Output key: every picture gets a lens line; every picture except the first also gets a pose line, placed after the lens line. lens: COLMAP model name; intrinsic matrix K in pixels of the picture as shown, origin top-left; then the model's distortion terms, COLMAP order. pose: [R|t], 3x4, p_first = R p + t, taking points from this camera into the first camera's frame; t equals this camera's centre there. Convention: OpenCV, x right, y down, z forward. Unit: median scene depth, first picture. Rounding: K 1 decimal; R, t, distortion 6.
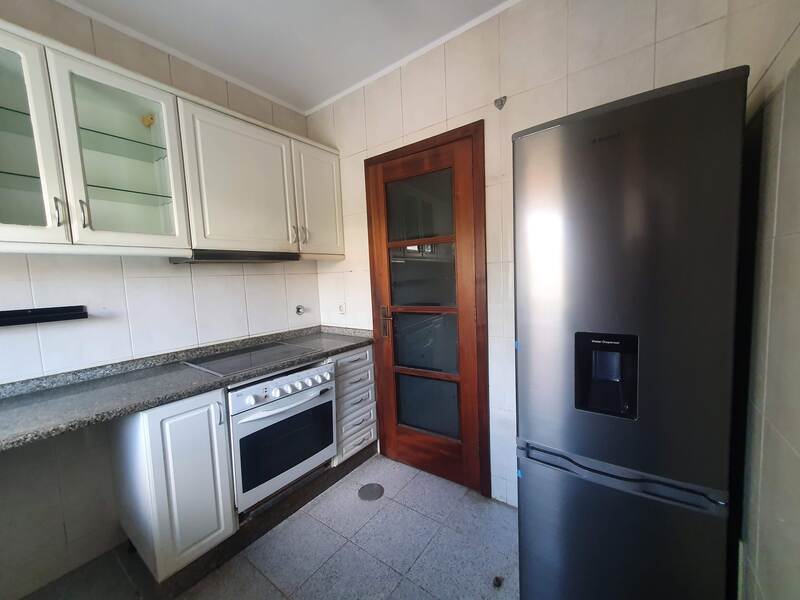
lens RADIAL K [[317.5, 0, 401.7], [0, 317.5, 300.4], [0, 0, 1]] dist [0.003230, 0.000237]
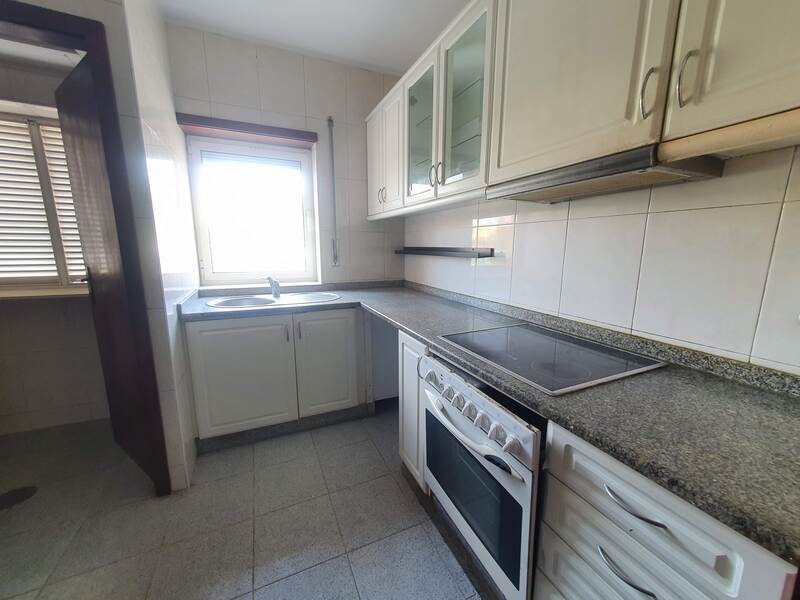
lens RADIAL K [[317.5, 0, 403.9], [0, 317.5, 304.0], [0, 0, 1]] dist [0.003230, 0.000237]
pose [[-0.470919, 0.200972, -0.858979, 0.159249], [-0.058405, 0.964466, 0.257672, -0.048636], [0.880241, 0.171511, -0.442447, 0.938888]]
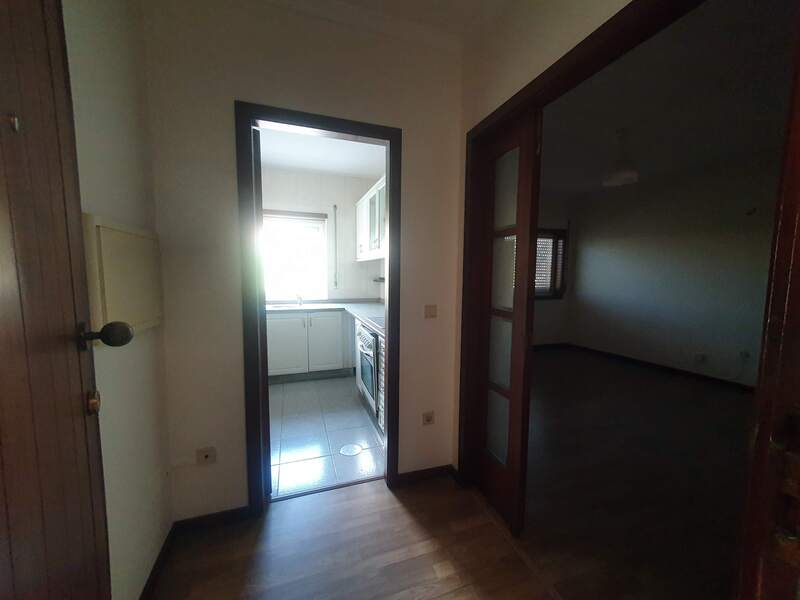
lens RADIAL K [[317.5, 0, 398.1], [0, 317.5, 301.7], [0, 0, 1]] dist [0.003230, 0.000237]
pose [[-0.561808, 0.114160, -0.819353, 0.702971], [-0.053053, 0.983422, 0.173396, -0.160065], [0.825565, 0.140885, -0.546437, 1.652382]]
